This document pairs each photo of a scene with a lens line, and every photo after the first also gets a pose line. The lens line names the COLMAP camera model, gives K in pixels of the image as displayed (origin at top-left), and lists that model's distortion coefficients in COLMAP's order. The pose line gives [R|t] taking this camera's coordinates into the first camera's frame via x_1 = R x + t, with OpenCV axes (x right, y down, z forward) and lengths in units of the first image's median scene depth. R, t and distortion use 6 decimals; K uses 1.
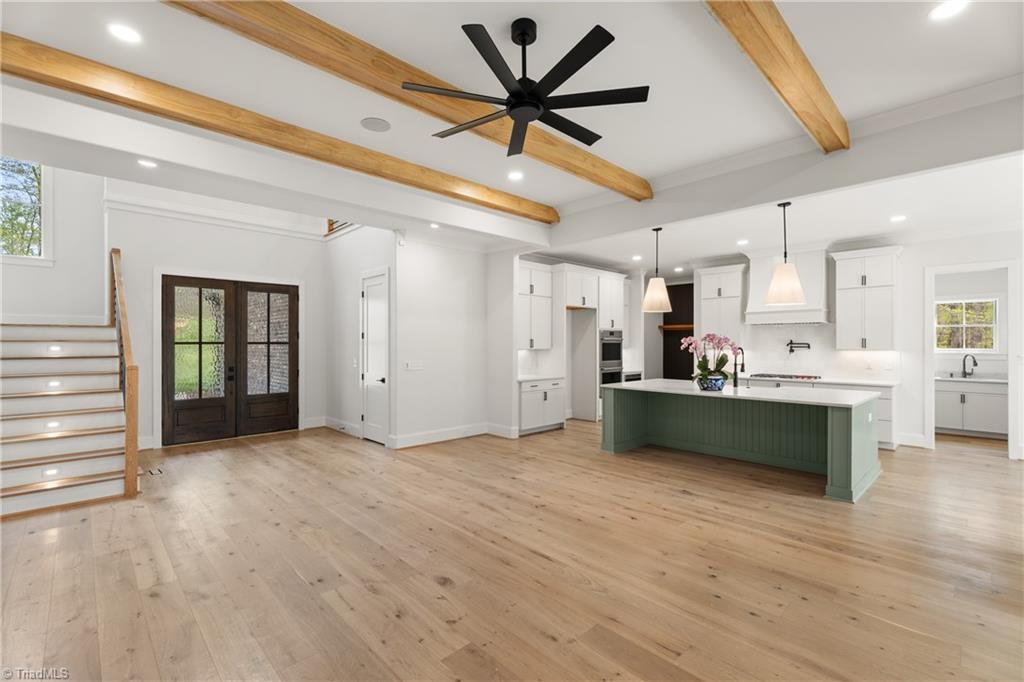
lens RADIAL K [[458.4, 0, 512.0], [0, 458.4, 341.0], [0, 0, 1]] dist [-0.000353, 0.000111]
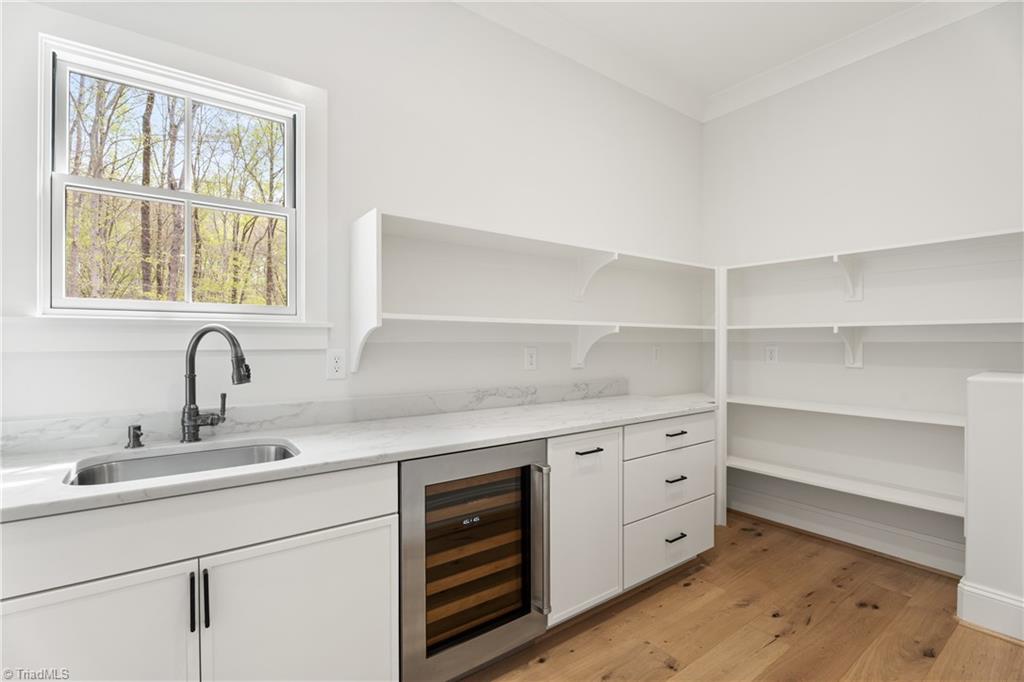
lens RADIAL K [[466.9, 0, 512.0], [0, 466.9, 341.0], [0, 0, 1]] dist [-0.016275, 0.000222]
pose [[0.134312, -0.002886, 0.990935, 0.973224], [-0.001529, 0.999994, 0.003119, 0.041952], [-0.990938, -0.001934, 0.134307, 1.008948]]
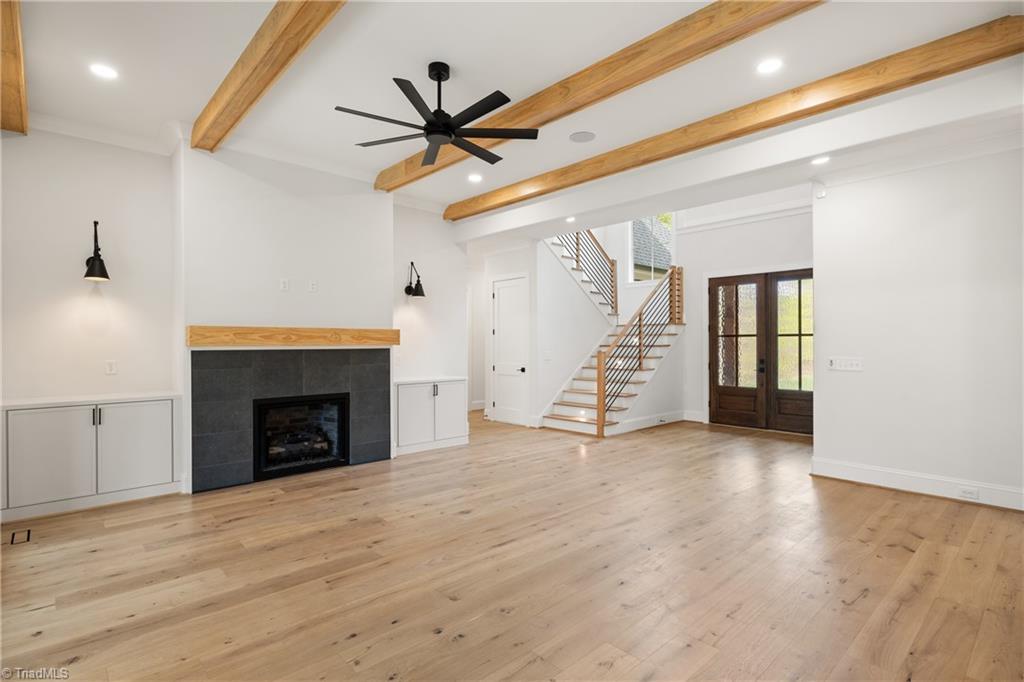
lens RADIAL K [[507.6, 0, 505.4], [0, 507.6, 344.3], [0, 0, 1]] dist [0.003012, 0.001149]
pose [[-0.035887, 0.004042, -0.999348, 0.596889], [0.008176, 0.999960, 0.003751, 0.017244], [0.999322, -0.008036, -0.035919, 0.536919]]
